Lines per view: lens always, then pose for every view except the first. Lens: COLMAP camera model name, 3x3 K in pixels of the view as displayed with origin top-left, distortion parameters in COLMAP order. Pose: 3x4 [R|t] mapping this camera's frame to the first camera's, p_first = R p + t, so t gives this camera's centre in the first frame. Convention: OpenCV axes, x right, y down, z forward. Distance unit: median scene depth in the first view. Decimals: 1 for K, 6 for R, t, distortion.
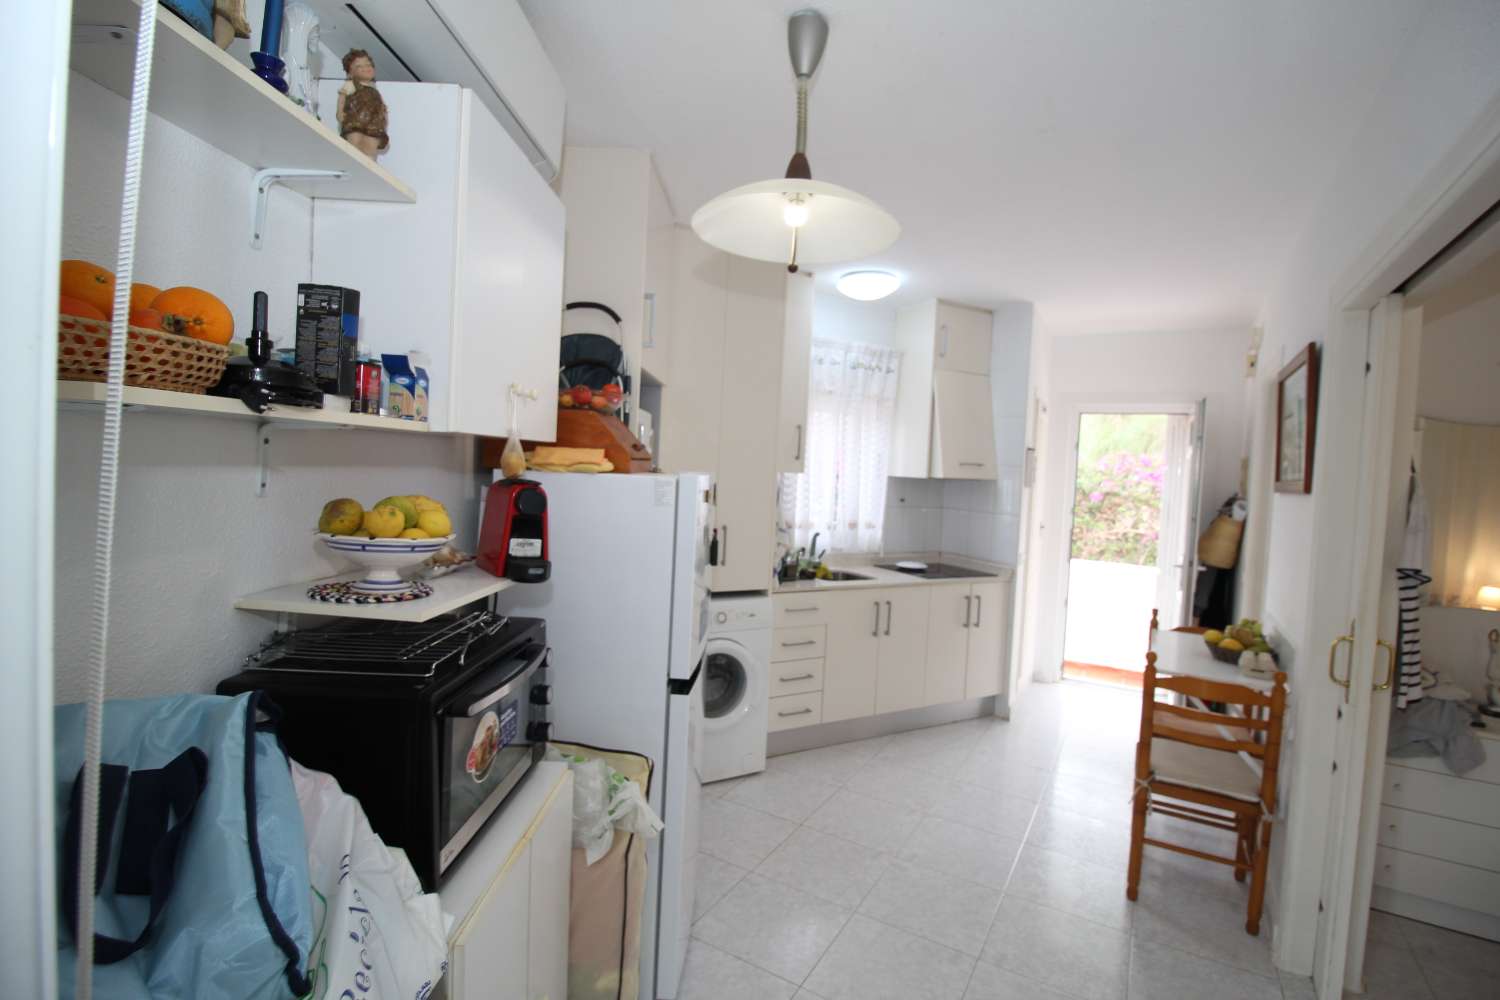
lens RADIAL K [[695.6, 0, 759.3], [0, 695.6, 491.2], [0, 0, 1]] dist [0.004649, -0.015668]
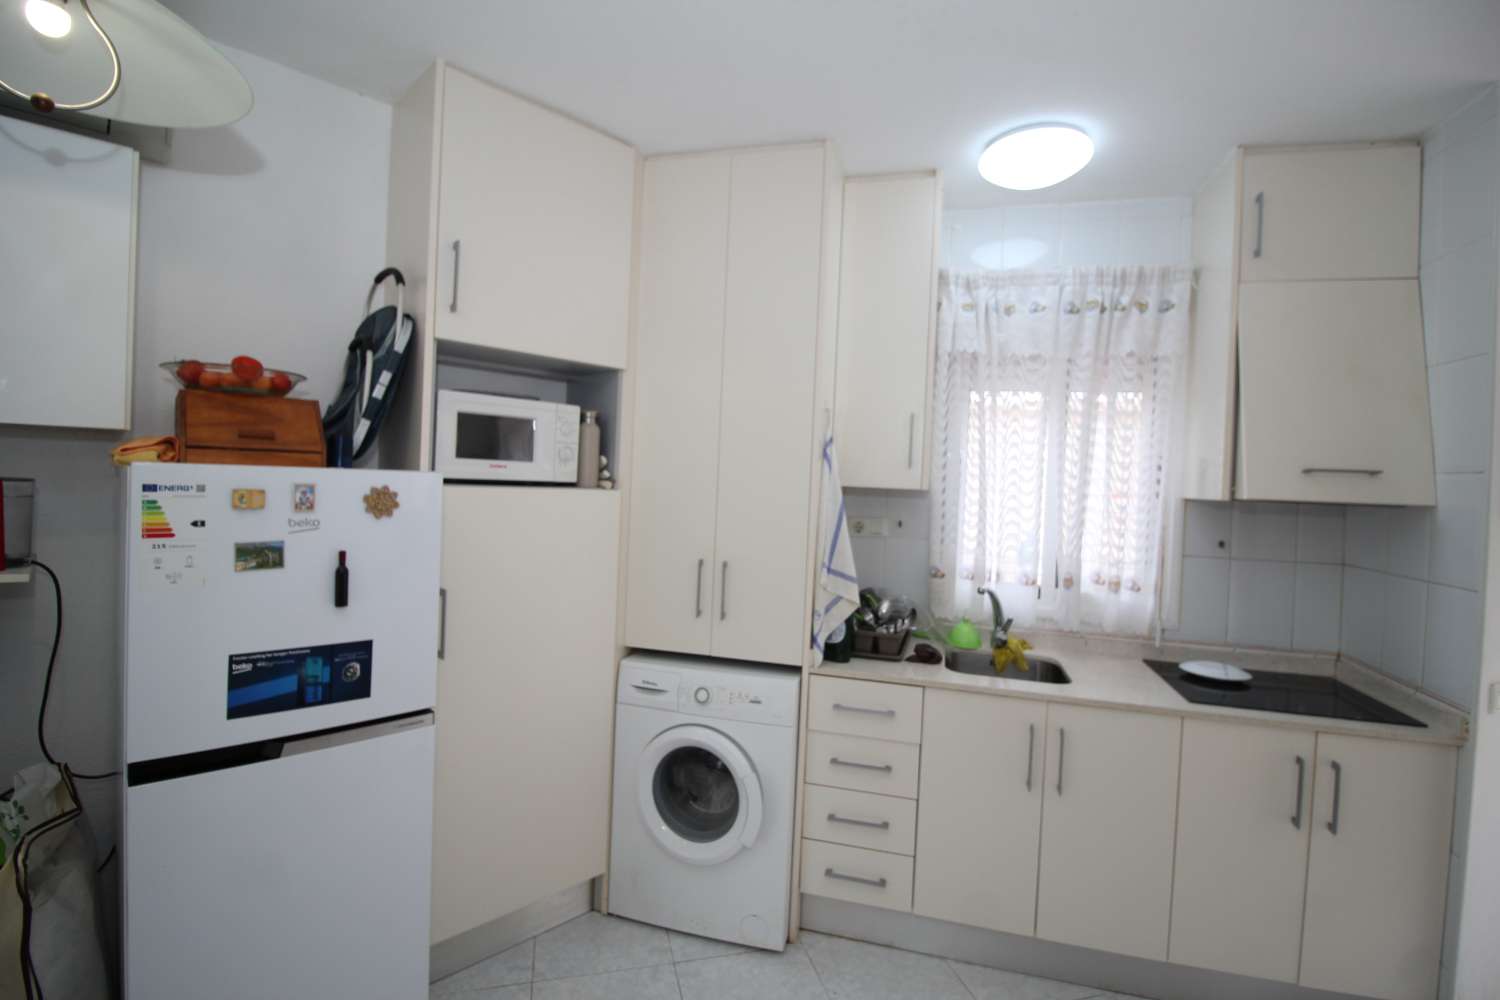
lens RADIAL K [[695.6, 0, 759.3], [0, 695.6, 491.2], [0, 0, 1]] dist [0.004649, -0.015668]
pose [[0.716161, -0.007322, -0.697897, 0.394485], [-0.030887, 0.998633, -0.042172, 0.006605], [0.697252, 0.051758, 0.714955, 0.455813]]
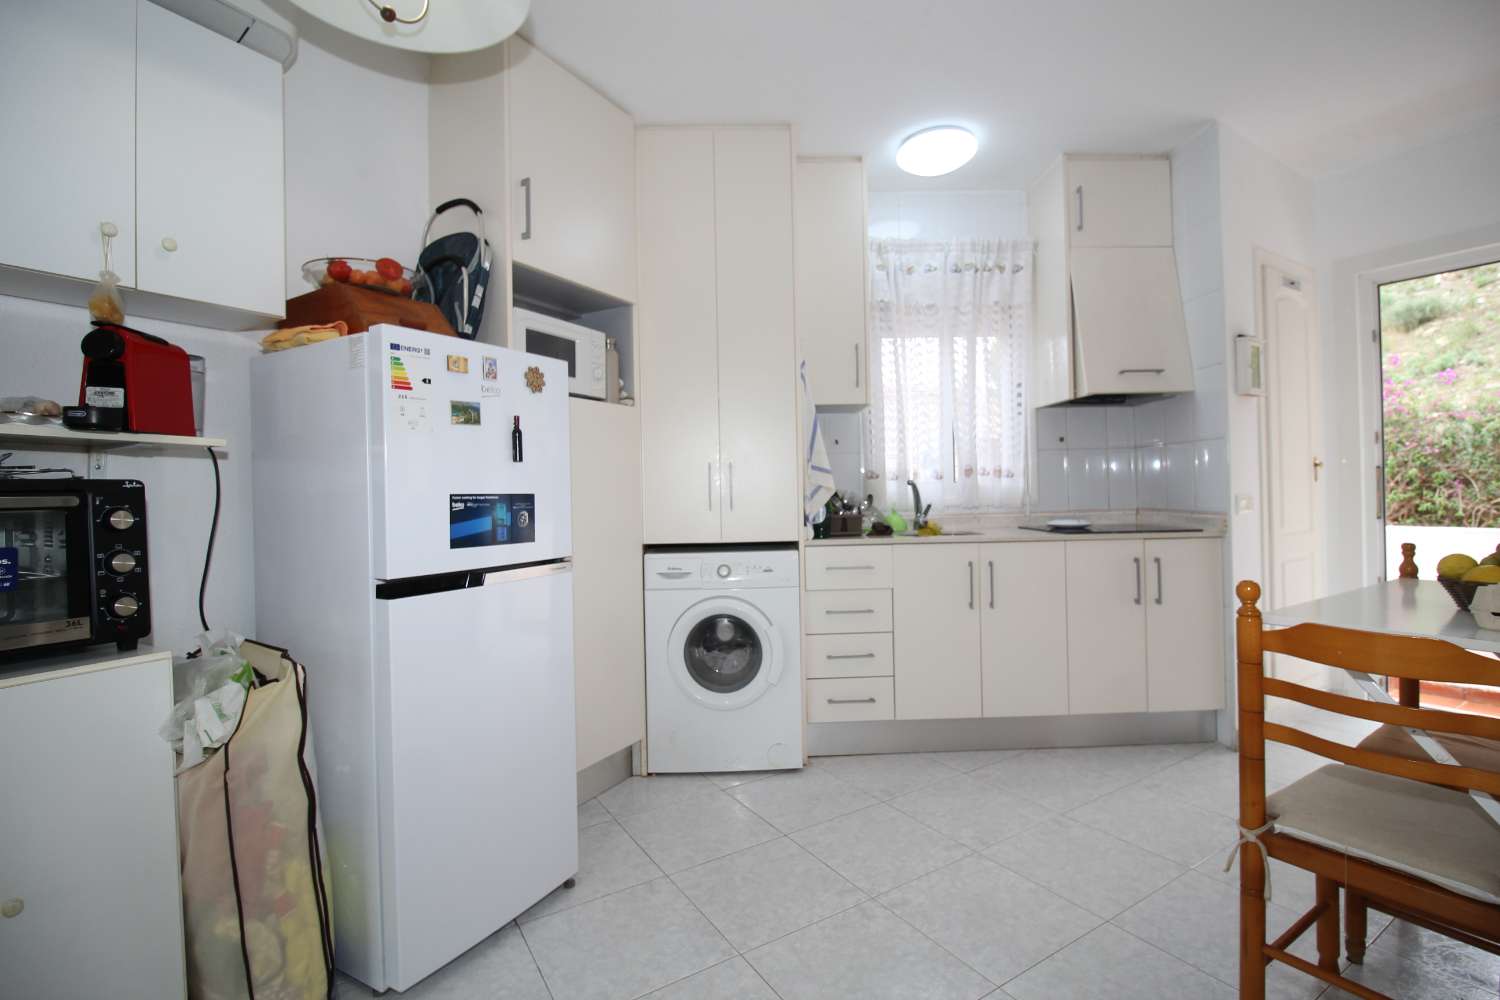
lens RADIAL K [[695.6, 0, 759.3], [0, 695.6, 491.2], [0, 0, 1]] dist [0.004649, -0.015668]
pose [[0.884242, -0.068548, -0.461971, 0.316818], [0.048359, 0.997292, -0.055417, 0.113855], [0.464519, 0.026661, 0.885162, 0.237467]]
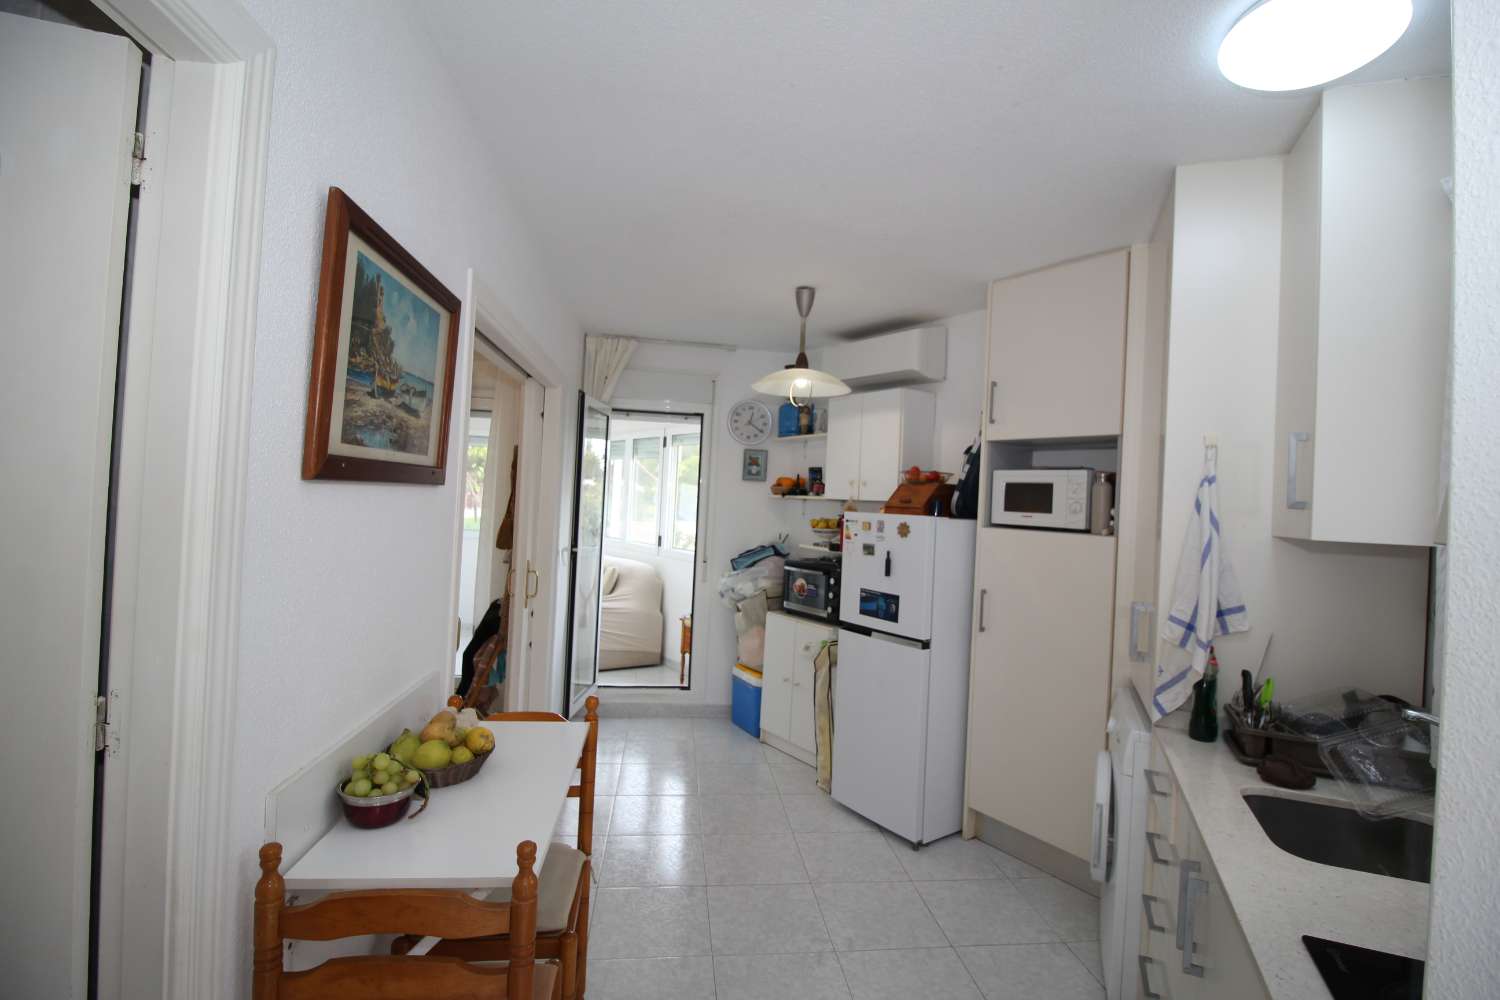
lens RADIAL K [[695.6, 0, 759.3], [0, 695.6, 491.2], [0, 0, 1]] dist [0.004649, -0.015668]
pose [[-0.793457, -0.097128, -0.600826, 0.604443], [-0.109999, 0.993813, -0.015392, -0.011688], [0.598603, 0.053877, -0.799232, 1.149986]]
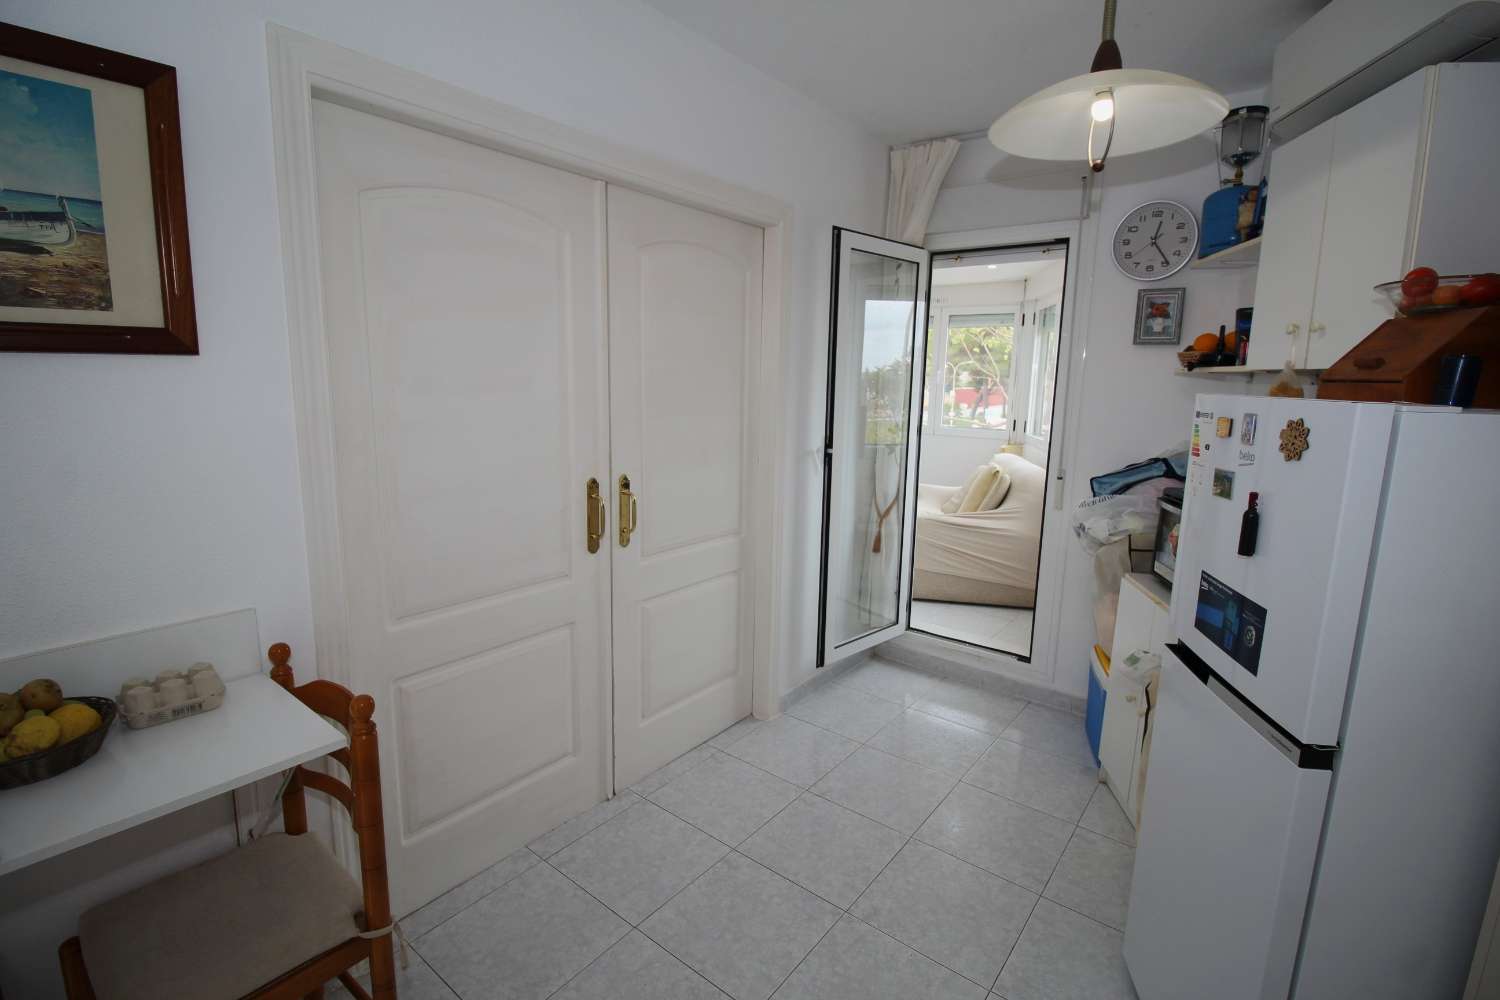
lens RADIAL K [[695.6, 0, 759.3], [0, 695.6, 491.2], [0, 0, 1]] dist [0.004649, -0.015668]
pose [[-0.988096, -0.094361, 0.121497, 0.156127], [-0.067484, 0.975609, 0.208883, -0.023434], [-0.138244, 0.198198, -0.970364, 0.924013]]
